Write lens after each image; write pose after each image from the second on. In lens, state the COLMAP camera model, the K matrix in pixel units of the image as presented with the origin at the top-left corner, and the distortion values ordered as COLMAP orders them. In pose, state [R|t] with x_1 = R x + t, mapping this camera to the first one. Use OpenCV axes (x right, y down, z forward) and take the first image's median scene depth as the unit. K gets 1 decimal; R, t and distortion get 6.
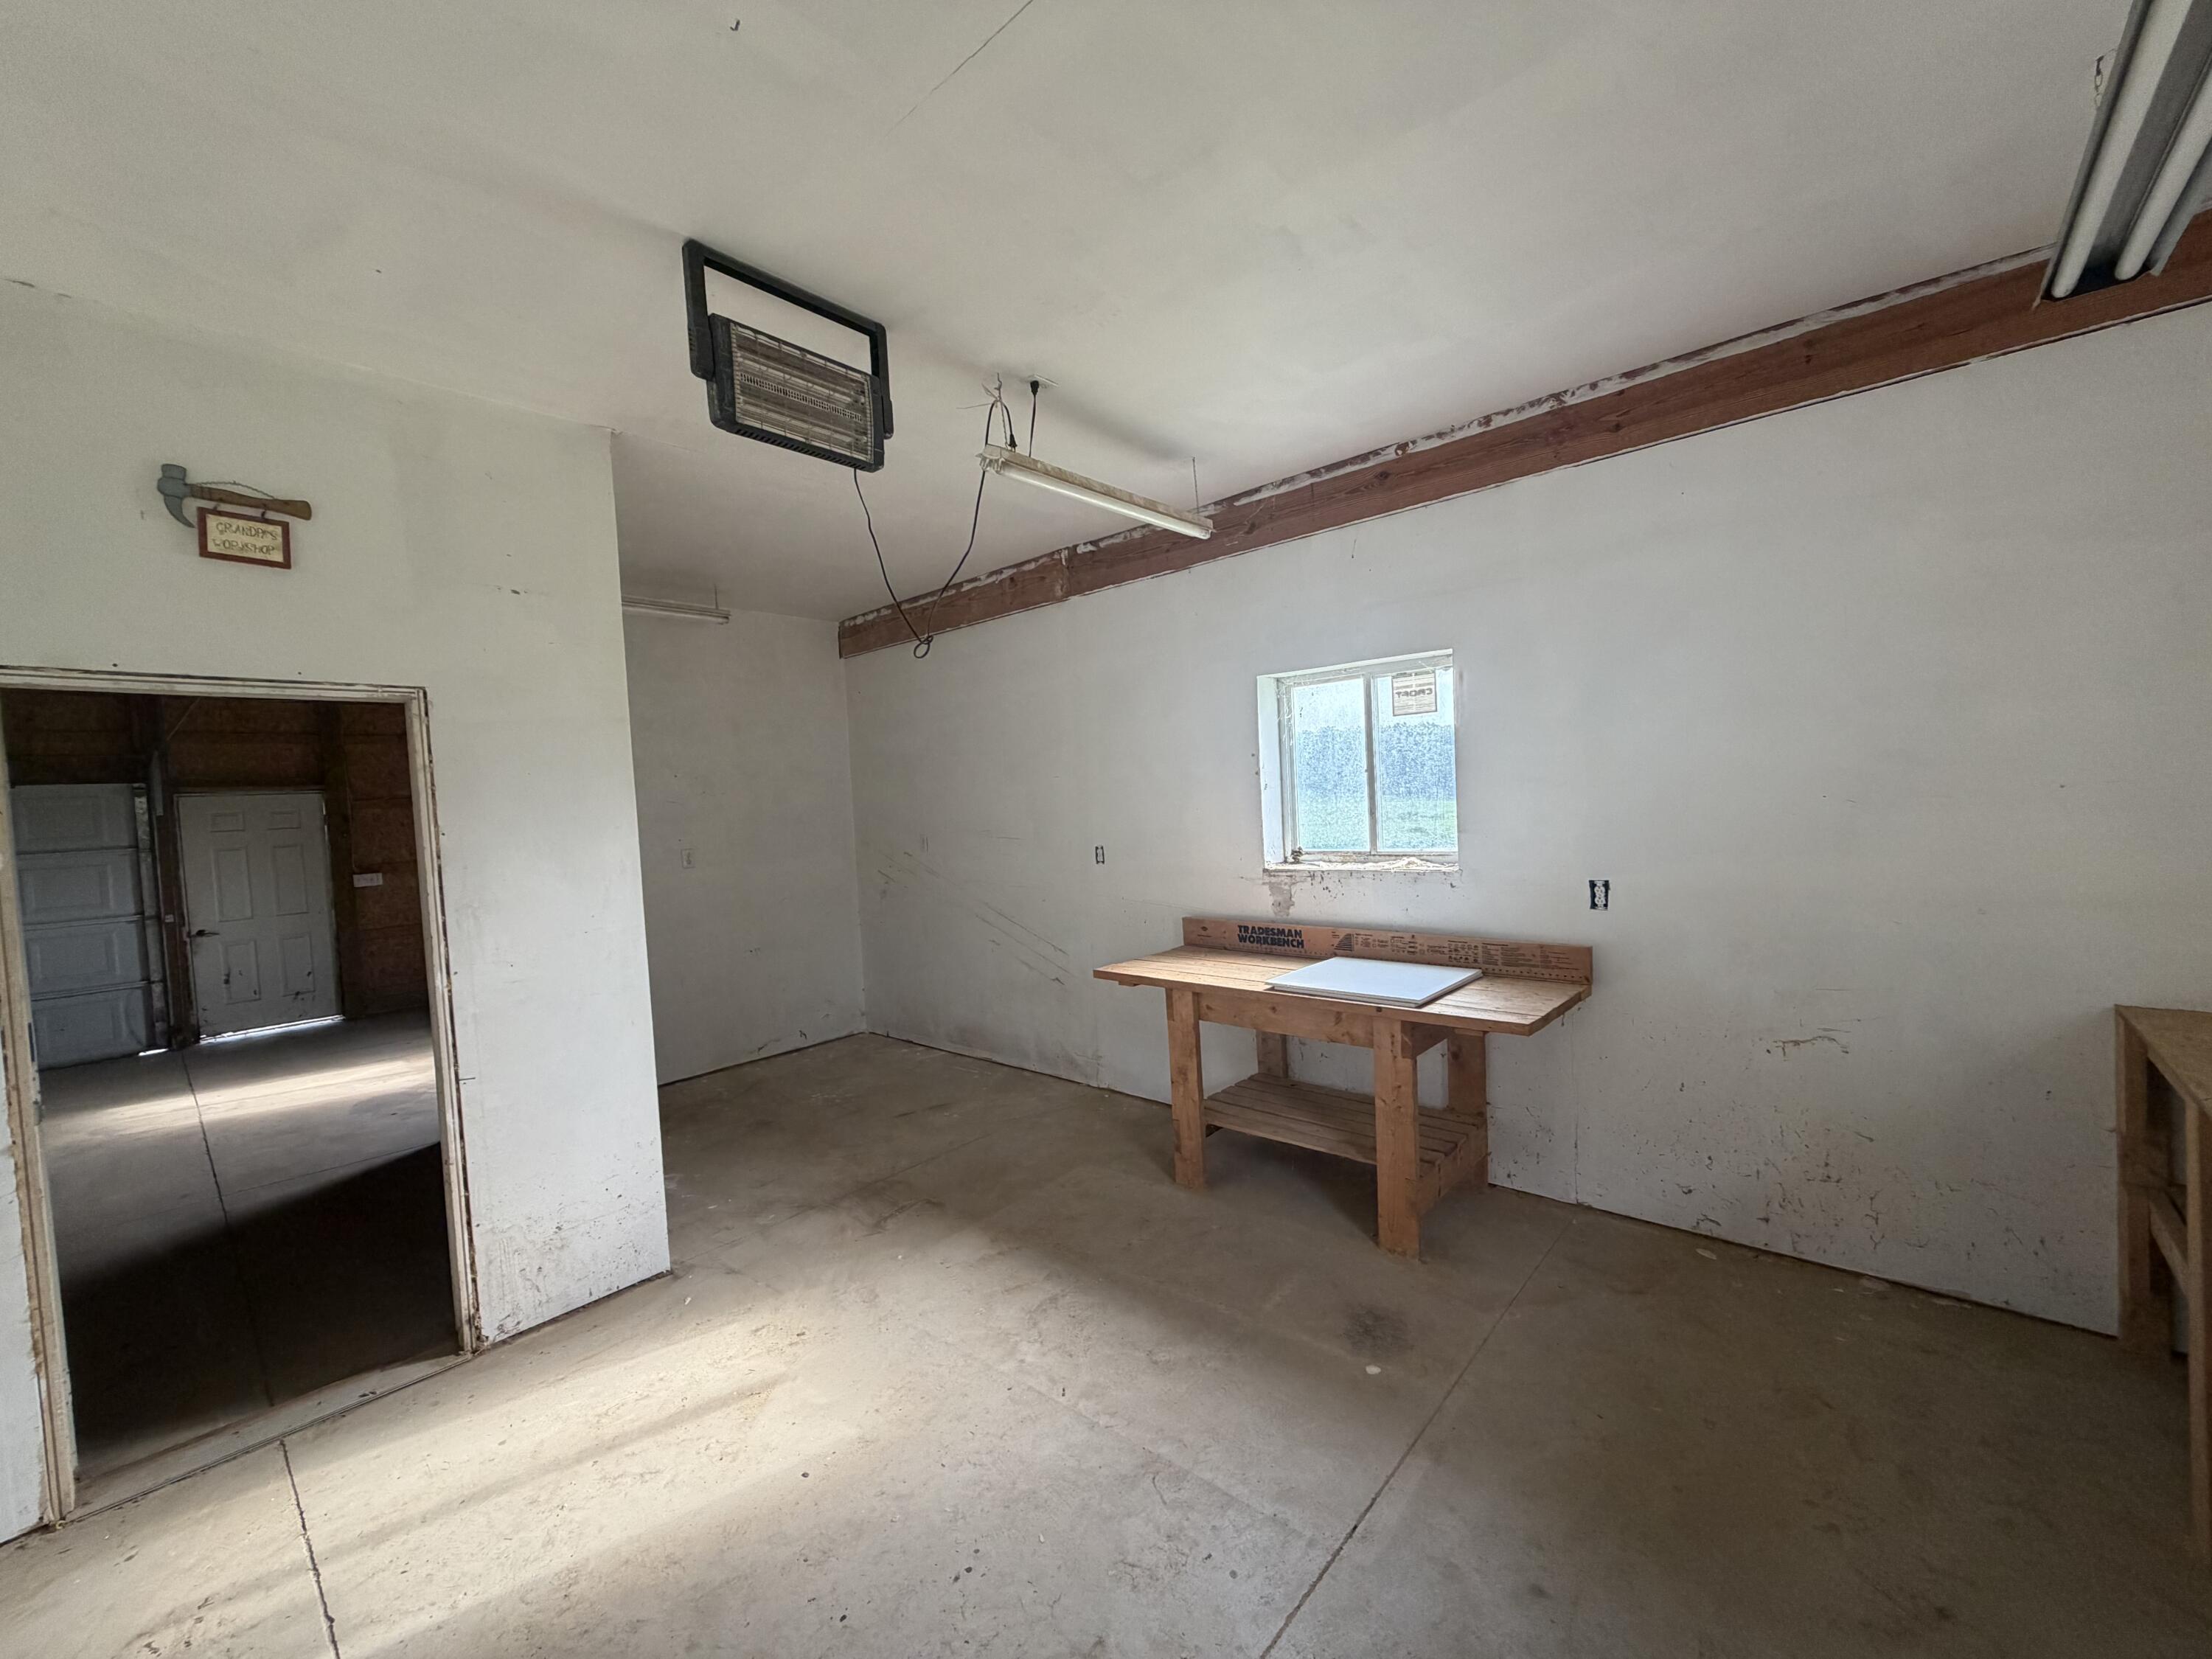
lens RADIAL K [[878.4, 0, 1102.4], [0, 878.4, 831.7], [0, 0, 1]] dist [-0.002447, 0.000032]
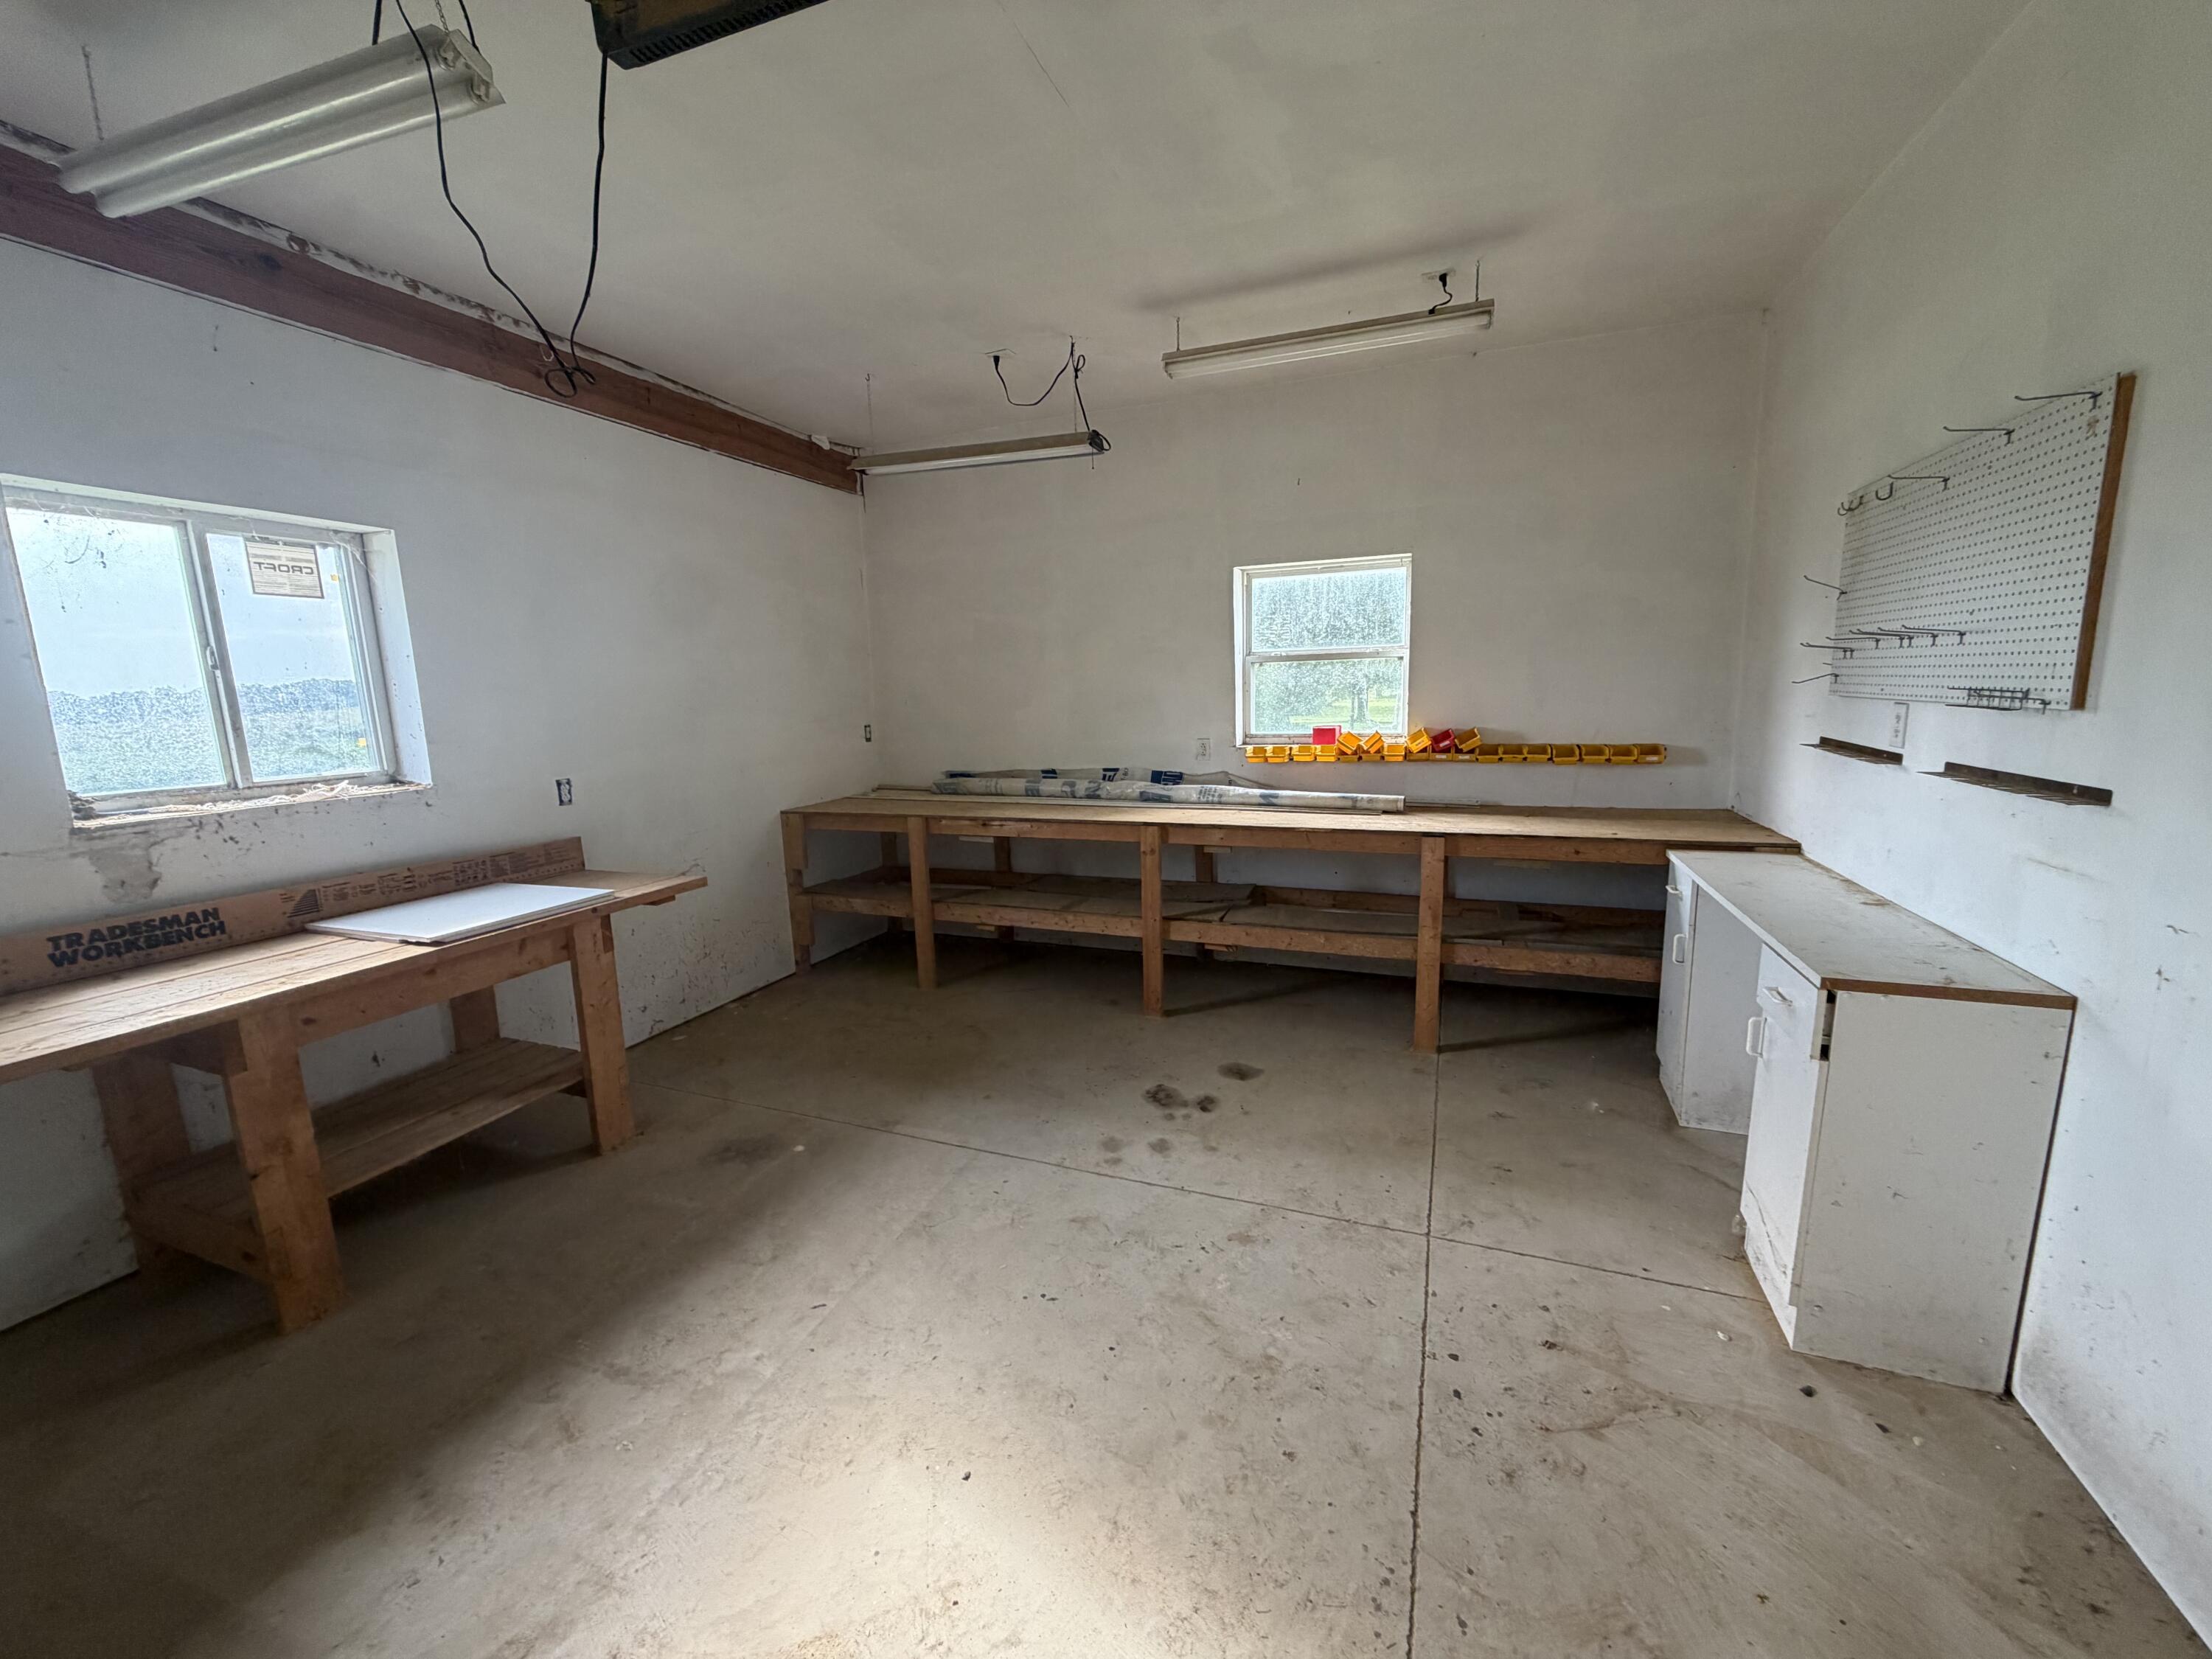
lens RADIAL K [[878.4, 0, 1102.8], [0, 878.4, 831.6], [0, 0, 1]] dist [-0.002447, 0.000032]
pose [[-0.348728, -0.093926, 0.932506, -0.716383], [0.080055, 0.988344, 0.129489, 0.030177], [-0.933799, 0.119808, -0.337144, 0.715931]]
